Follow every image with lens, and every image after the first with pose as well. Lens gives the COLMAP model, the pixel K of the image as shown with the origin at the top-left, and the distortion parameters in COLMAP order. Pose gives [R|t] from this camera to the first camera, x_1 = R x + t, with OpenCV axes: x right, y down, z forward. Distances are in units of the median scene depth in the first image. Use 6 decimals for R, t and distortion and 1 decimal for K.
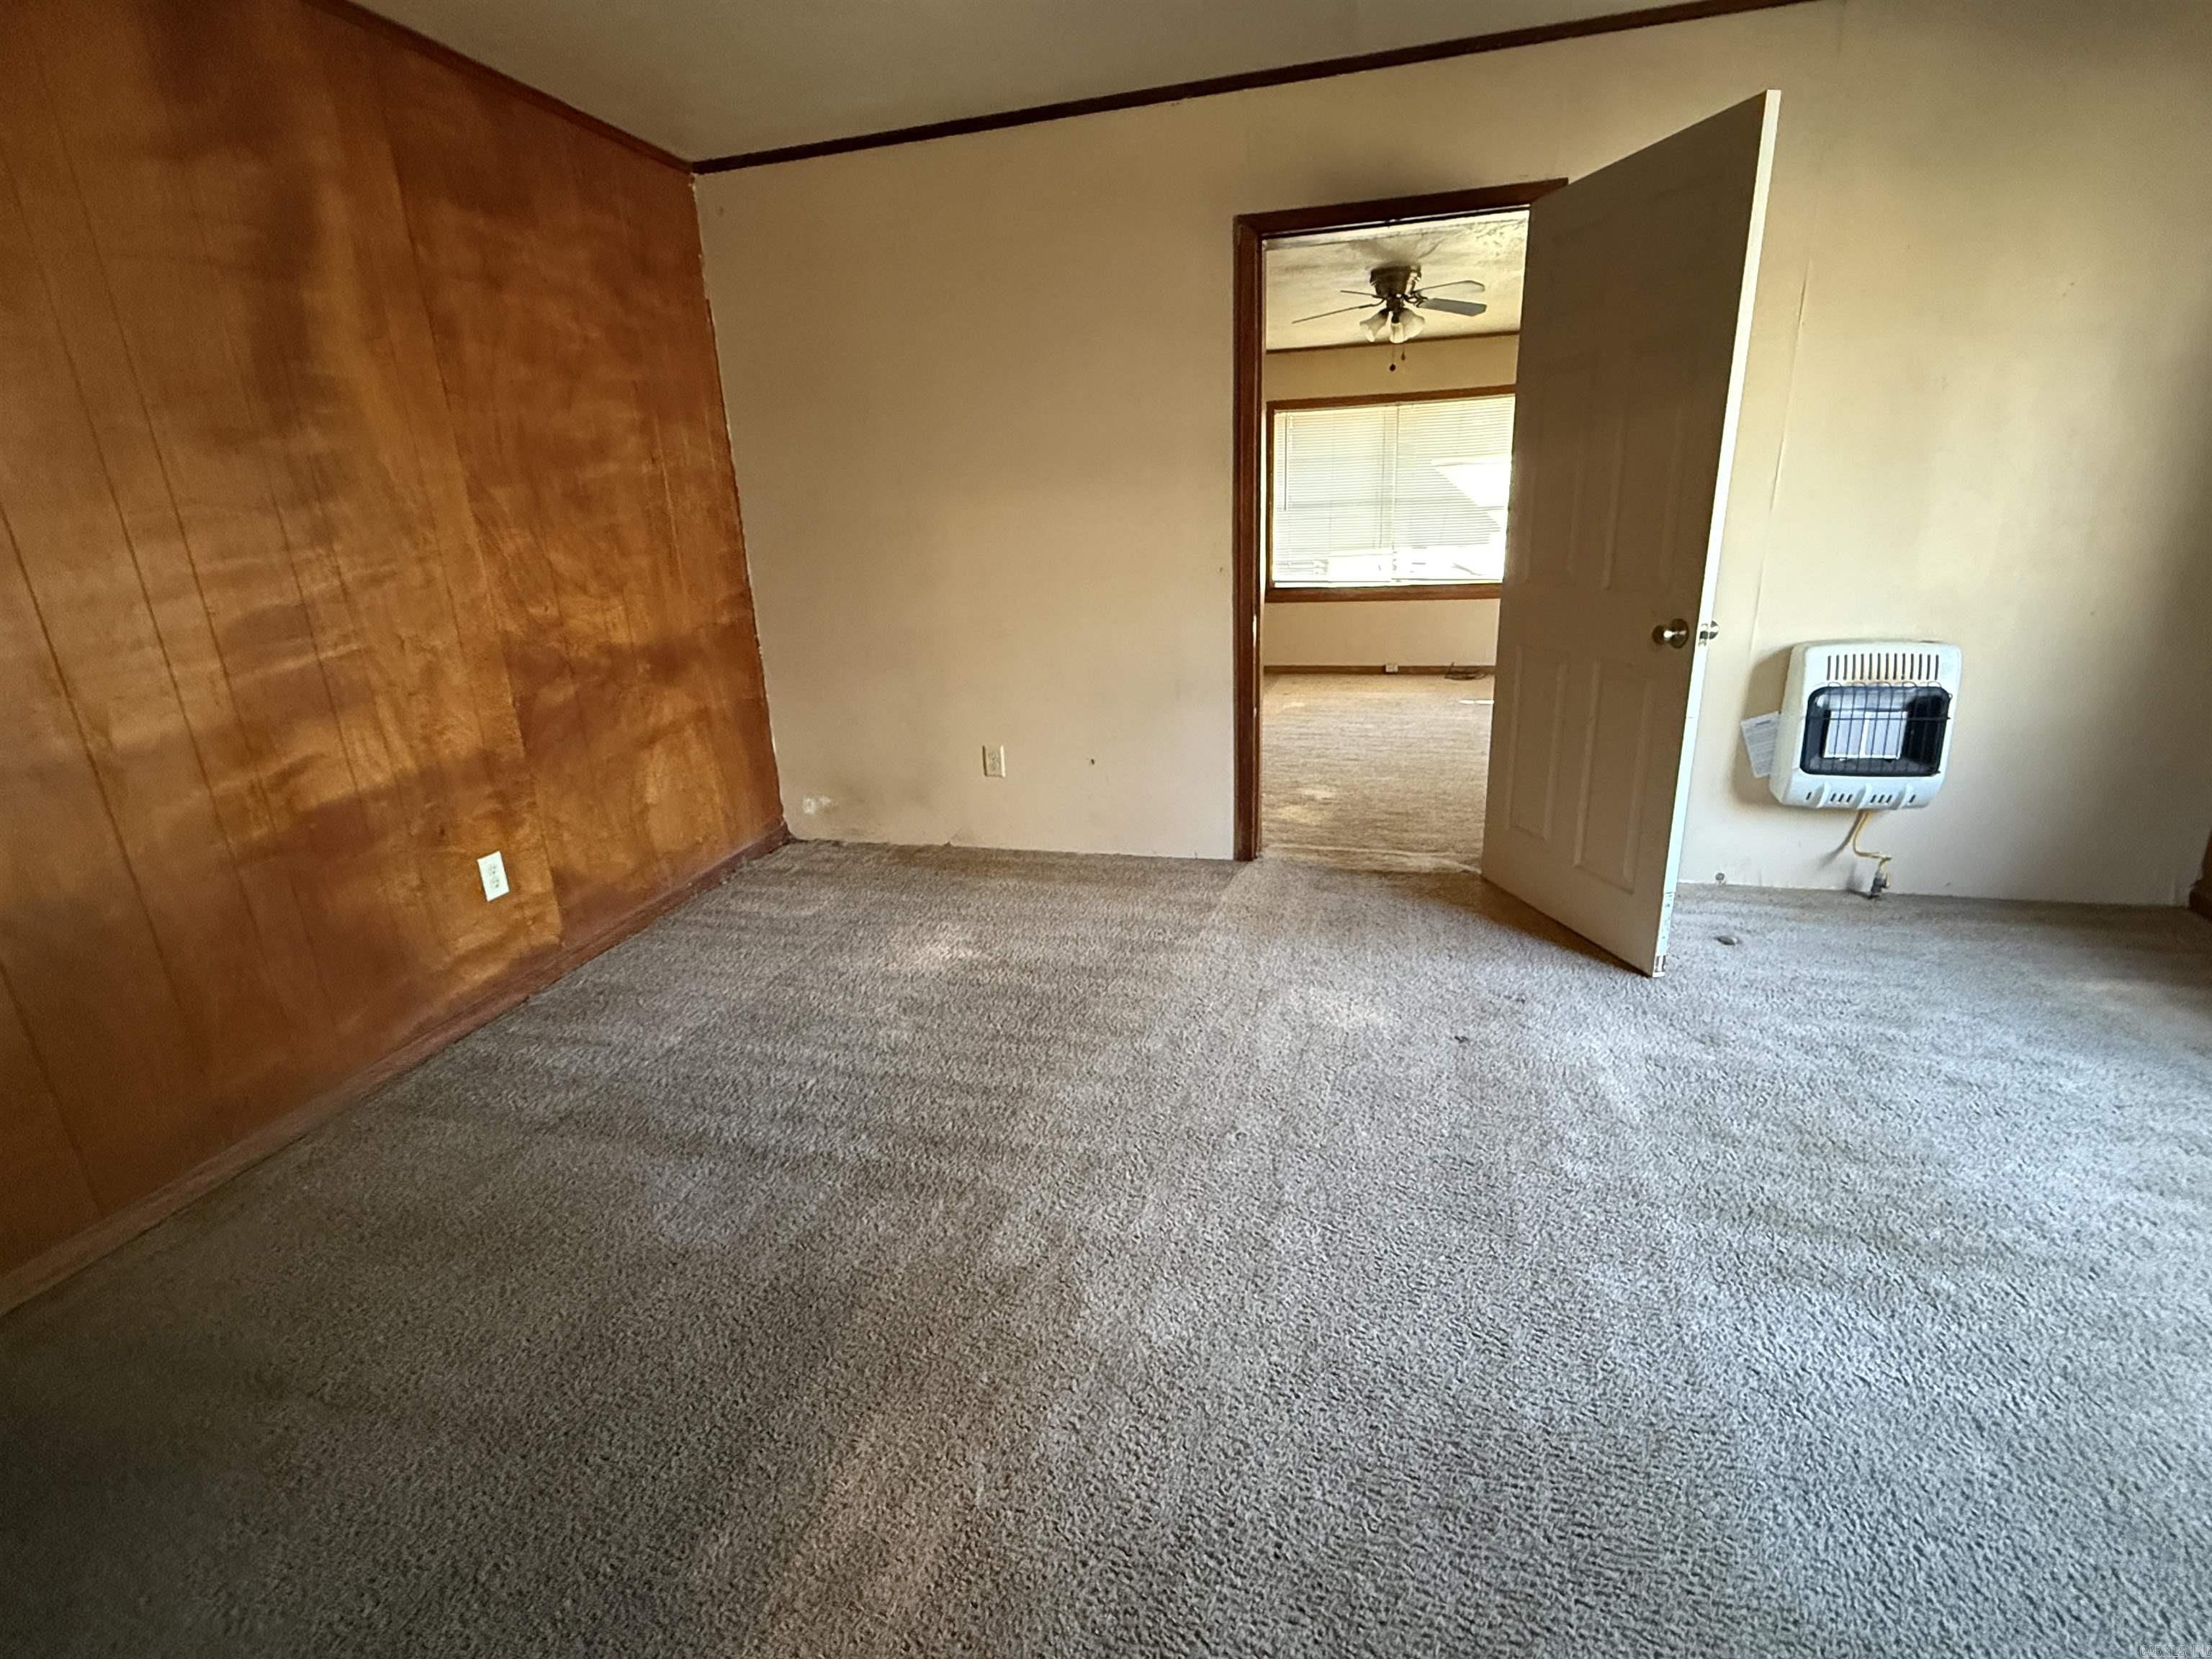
lens RADIAL K [[1023.3, 0, 1106.1], [0, 1023.3, 826.0], [0, 0, 1]] dist [-0.000884, -0.000033]
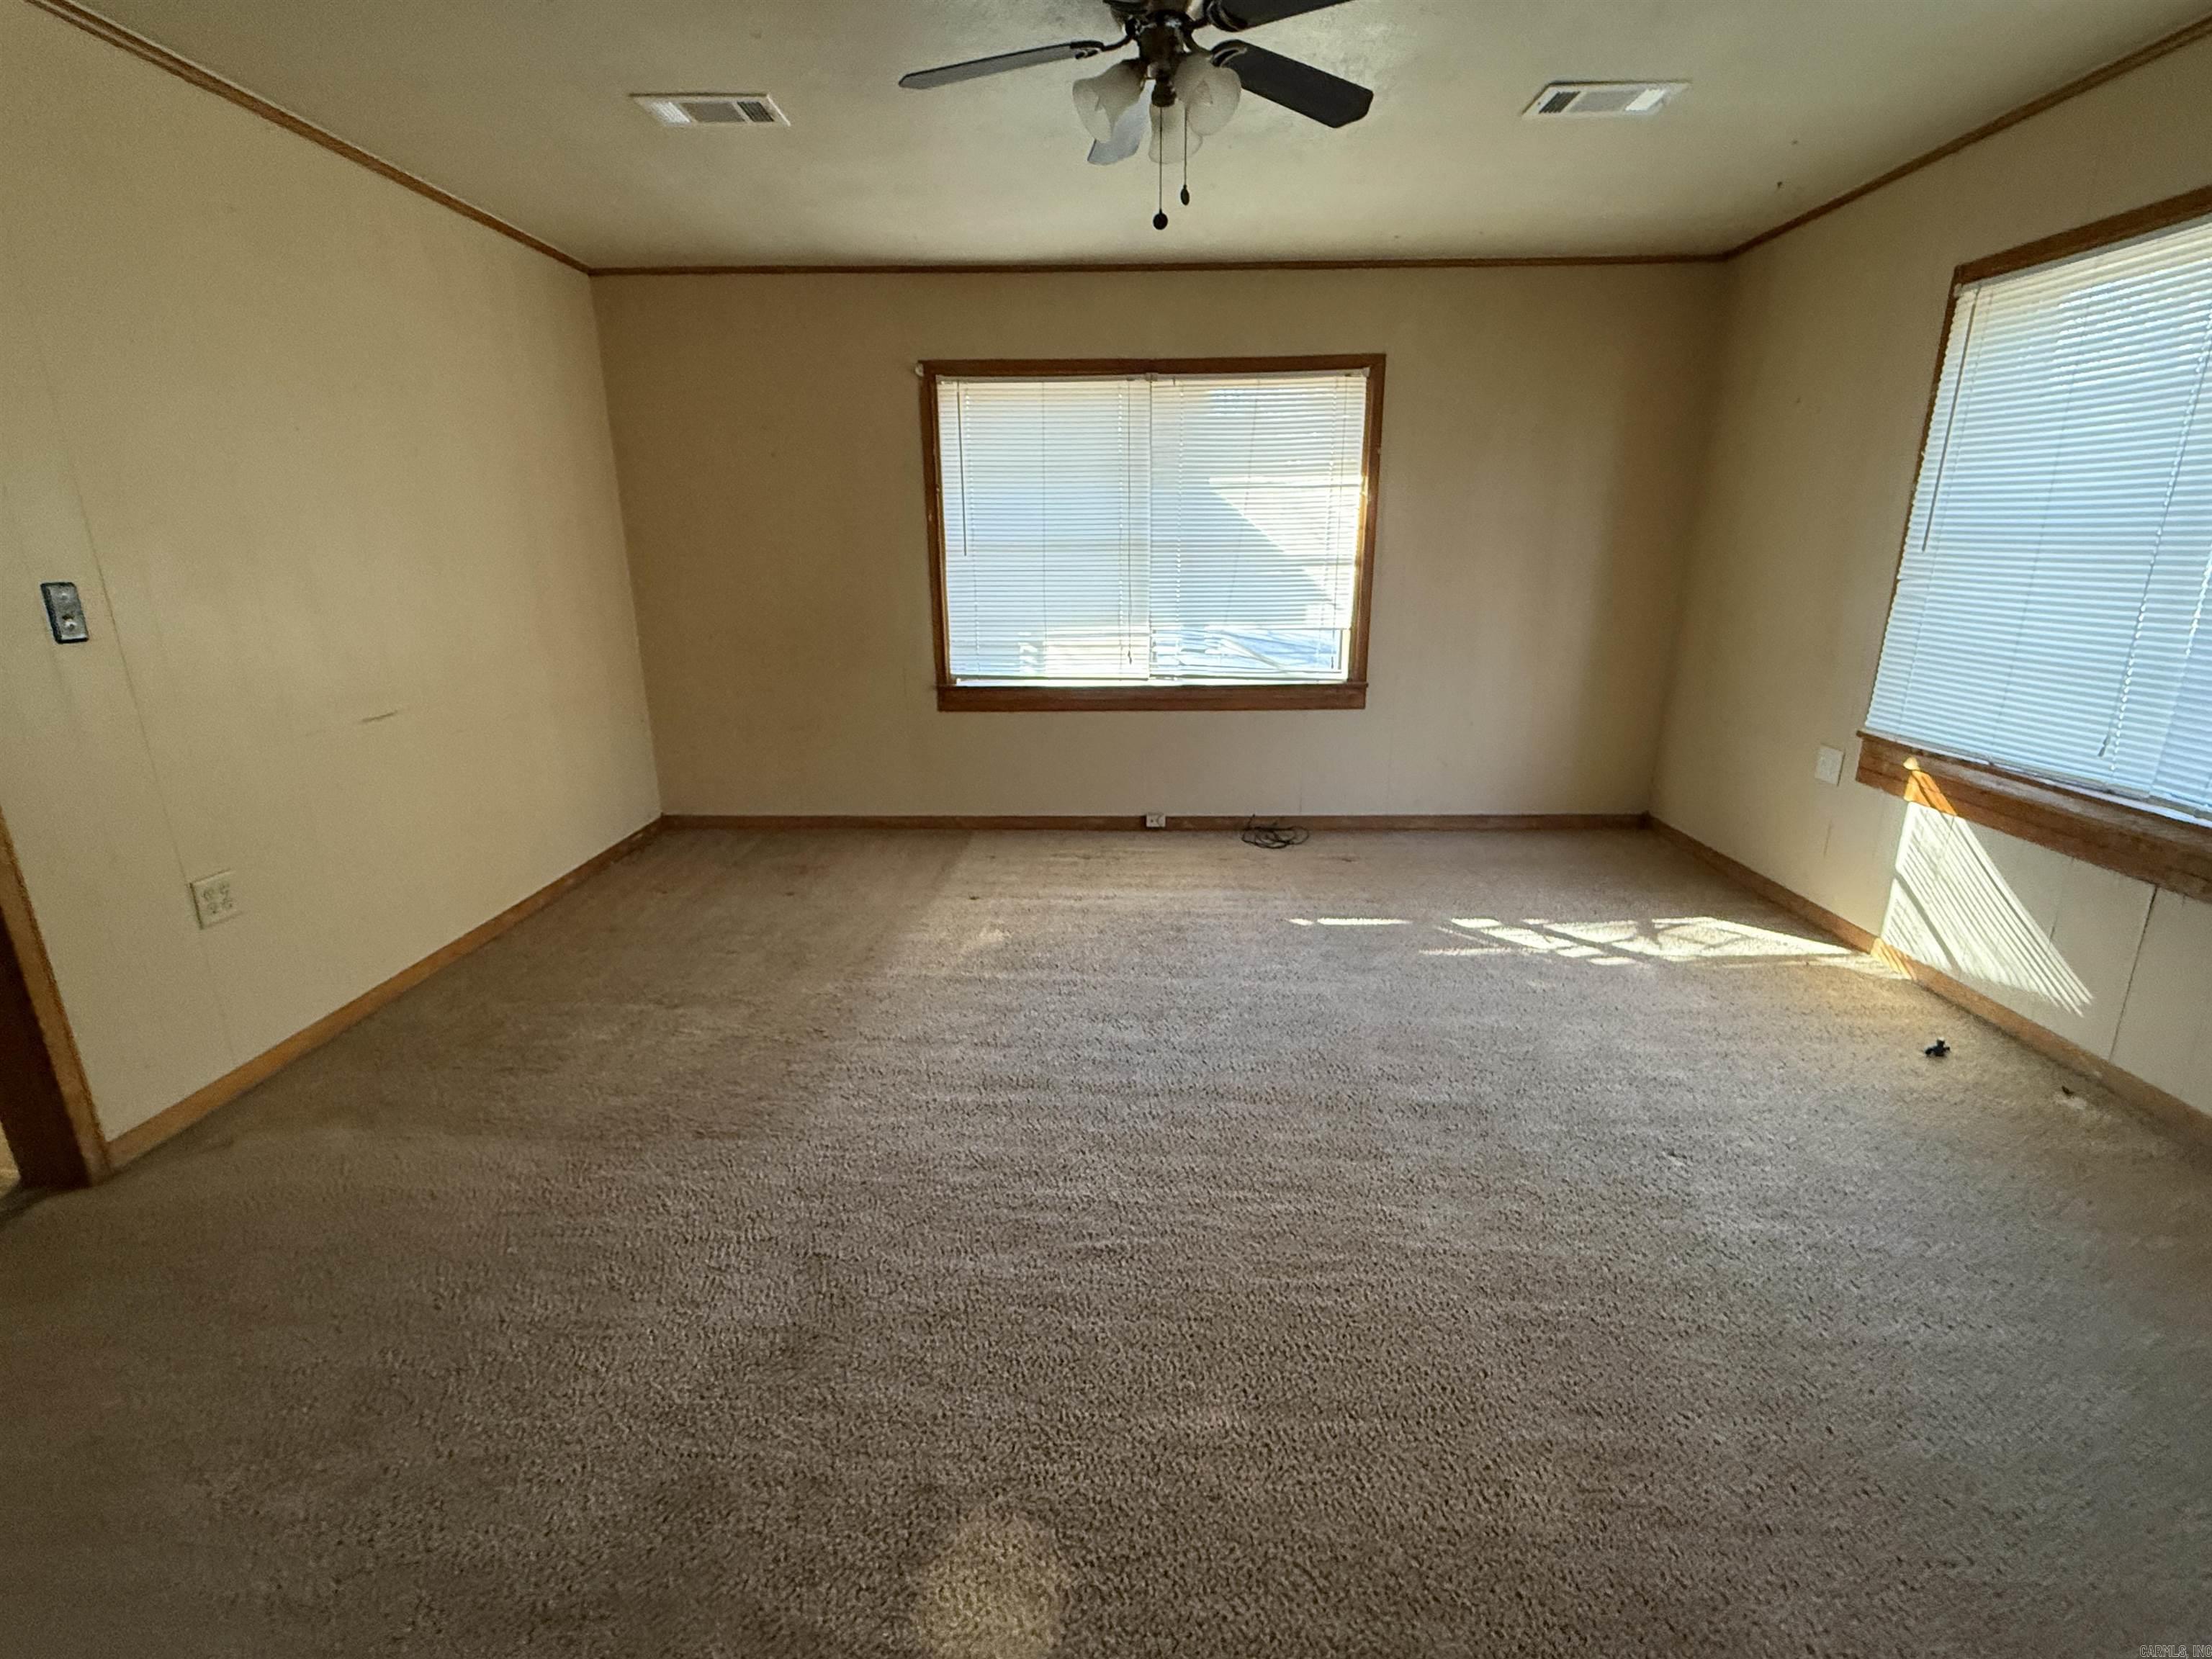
lens RADIAL K [[1023.3, 0, 1101.4], [0, 1023.3, 831.3], [0, 0, 1]] dist [-0.000884, -0.000033]
pose [[0.970994, -0.035442, 0.236464, 0.109982], [0.039401, 0.999151, -0.012035, -0.147138], [-0.235837, 0.021003, 0.971566, 0.439890]]
